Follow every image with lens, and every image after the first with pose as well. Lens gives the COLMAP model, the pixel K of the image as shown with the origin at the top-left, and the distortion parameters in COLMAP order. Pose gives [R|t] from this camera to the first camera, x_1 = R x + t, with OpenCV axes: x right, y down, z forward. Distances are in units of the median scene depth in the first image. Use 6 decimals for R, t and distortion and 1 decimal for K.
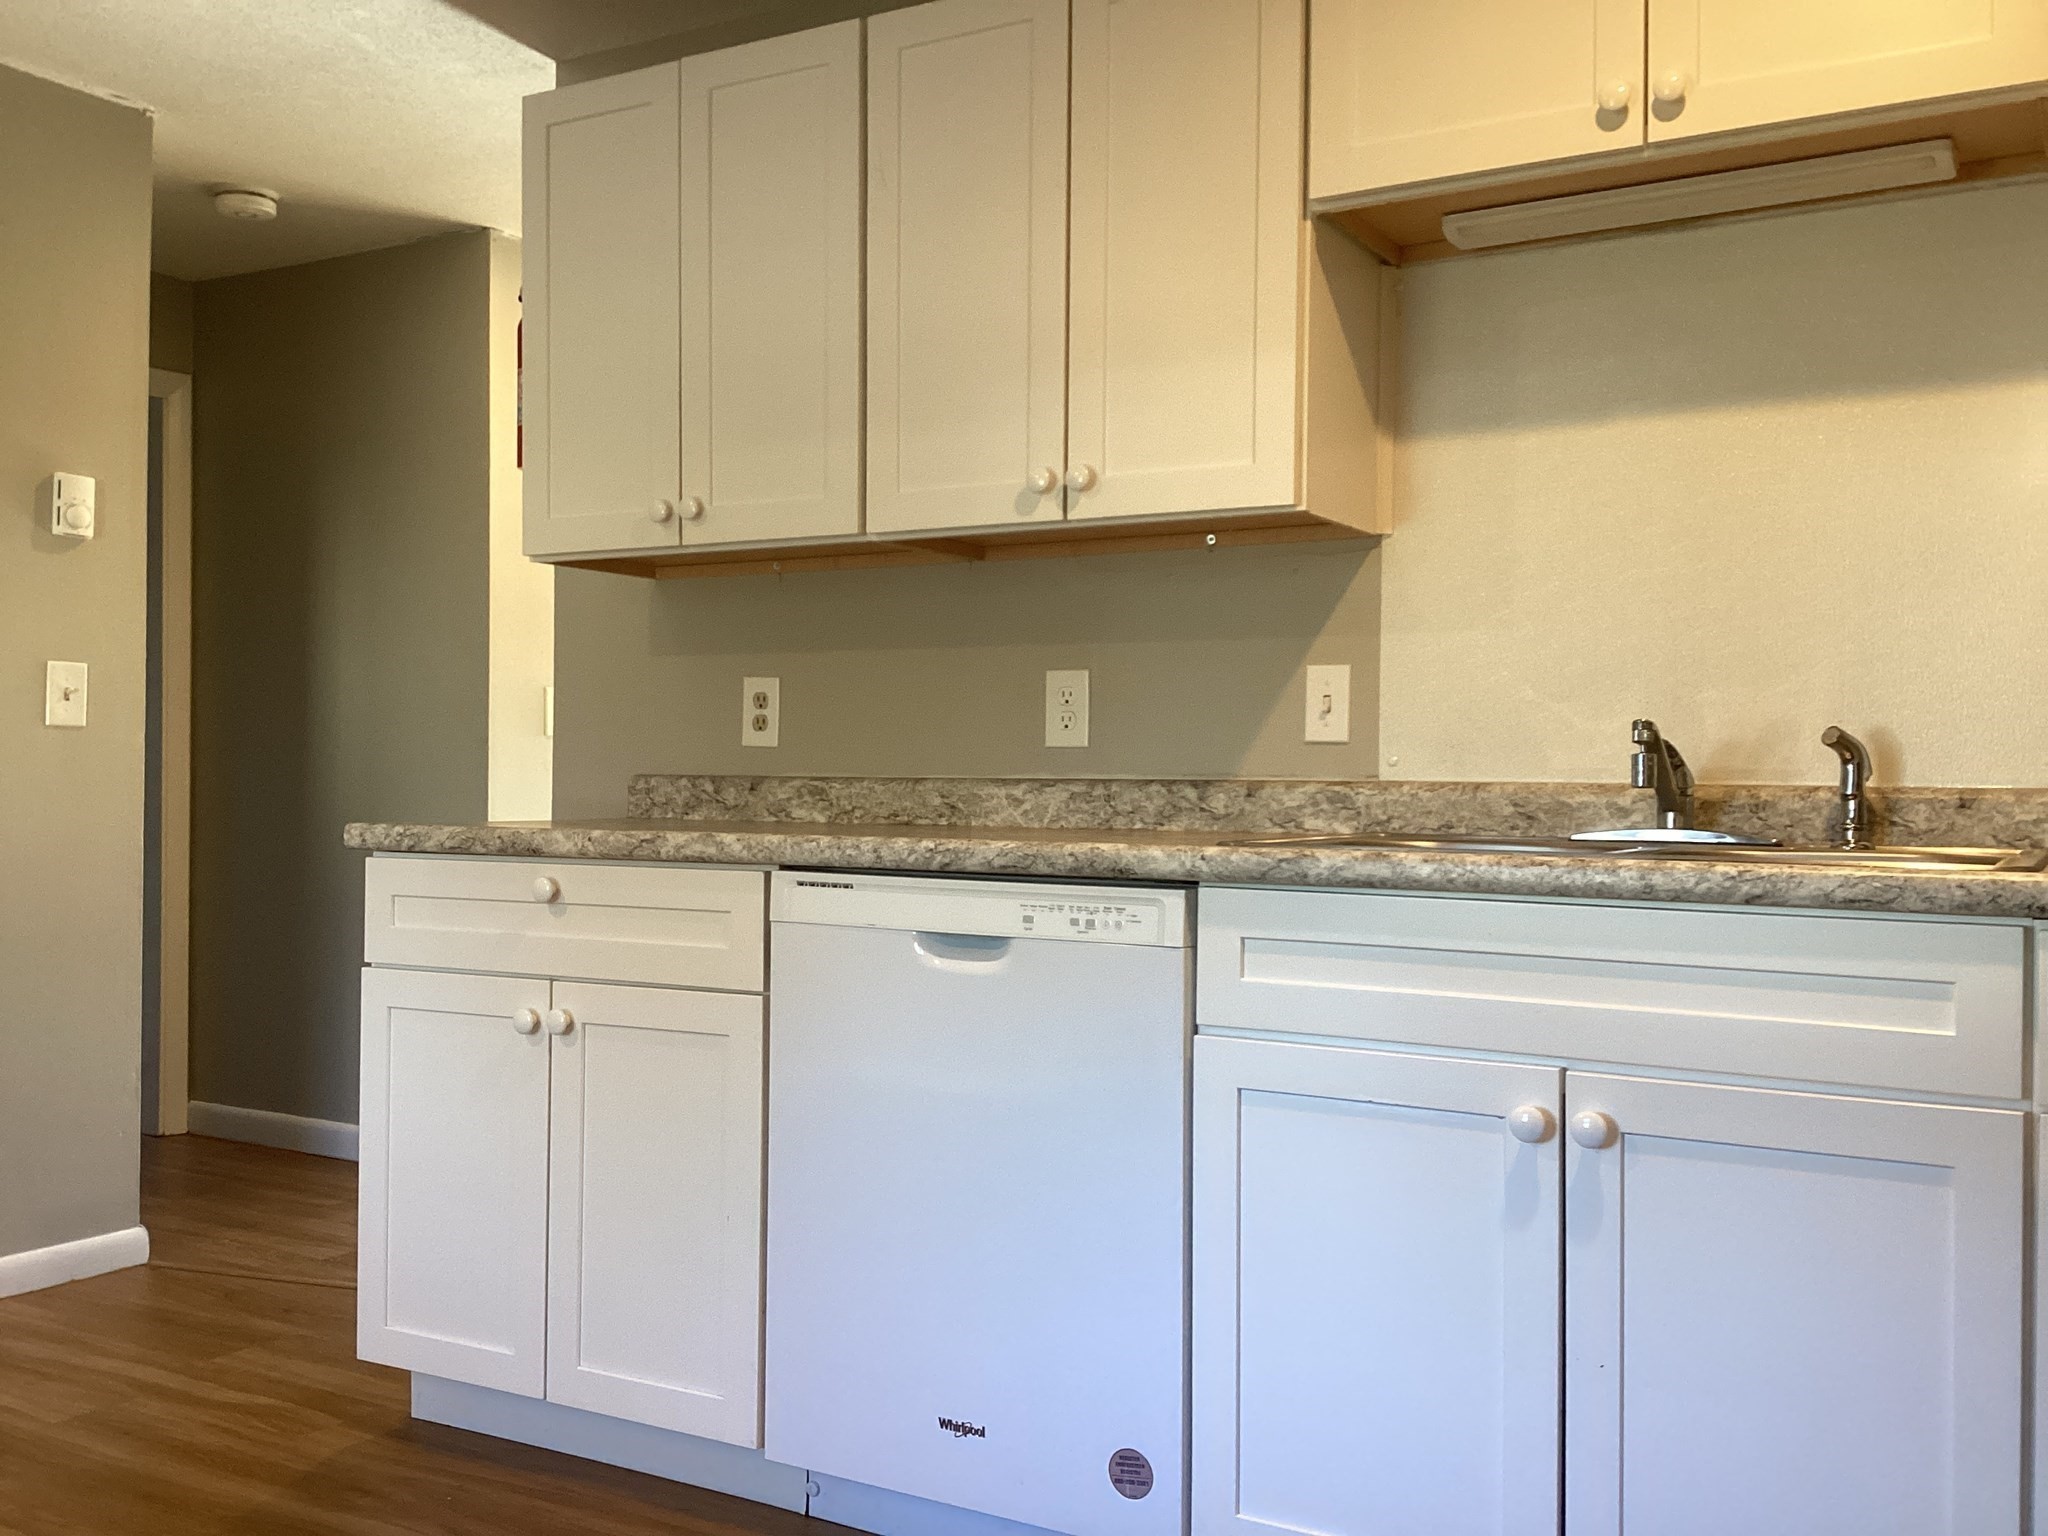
lens RADIAL K [[1848.6, 0, 1024.0], [0, 1848.6, 768.0], [0, 0, 1]] dist [0.132305, -0.267646]
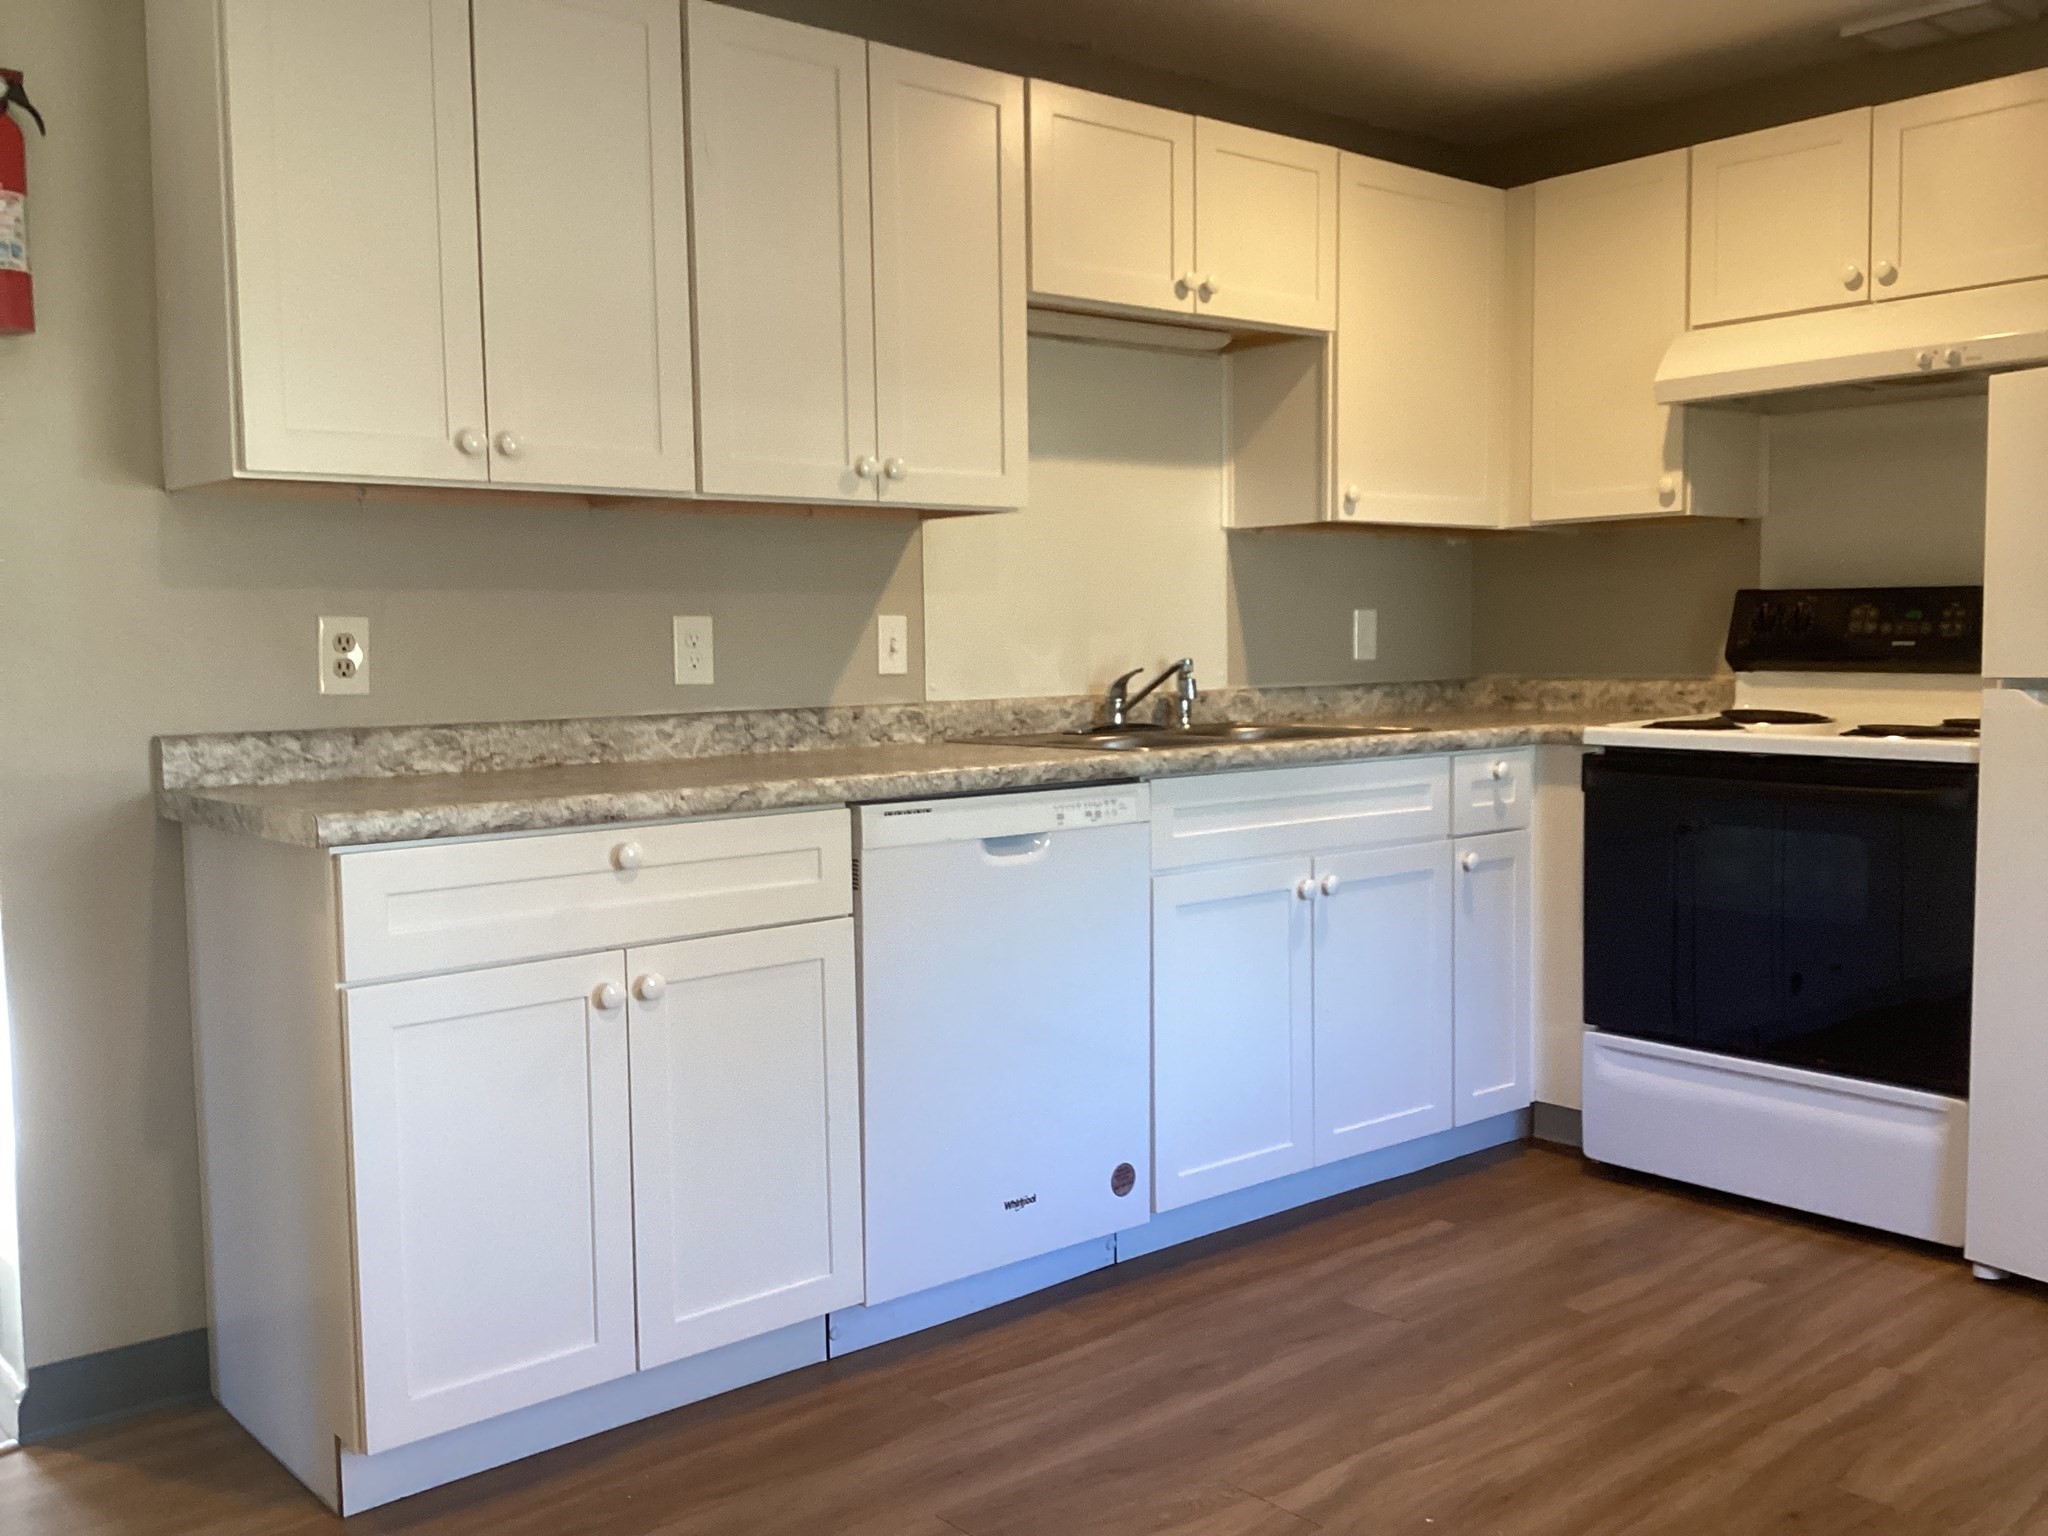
lens RADIAL K [[1848.6, 0, 1024.0], [0, 1848.6, 768.0], [0, 0, 1]] dist [0.132305, -0.267646]
pose [[0.330903, -0.081302, 0.940156, -1.051700], [0.015657, 0.996618, 0.080674, -0.052413], [-0.943535, -0.011975, 0.331057, 0.473023]]
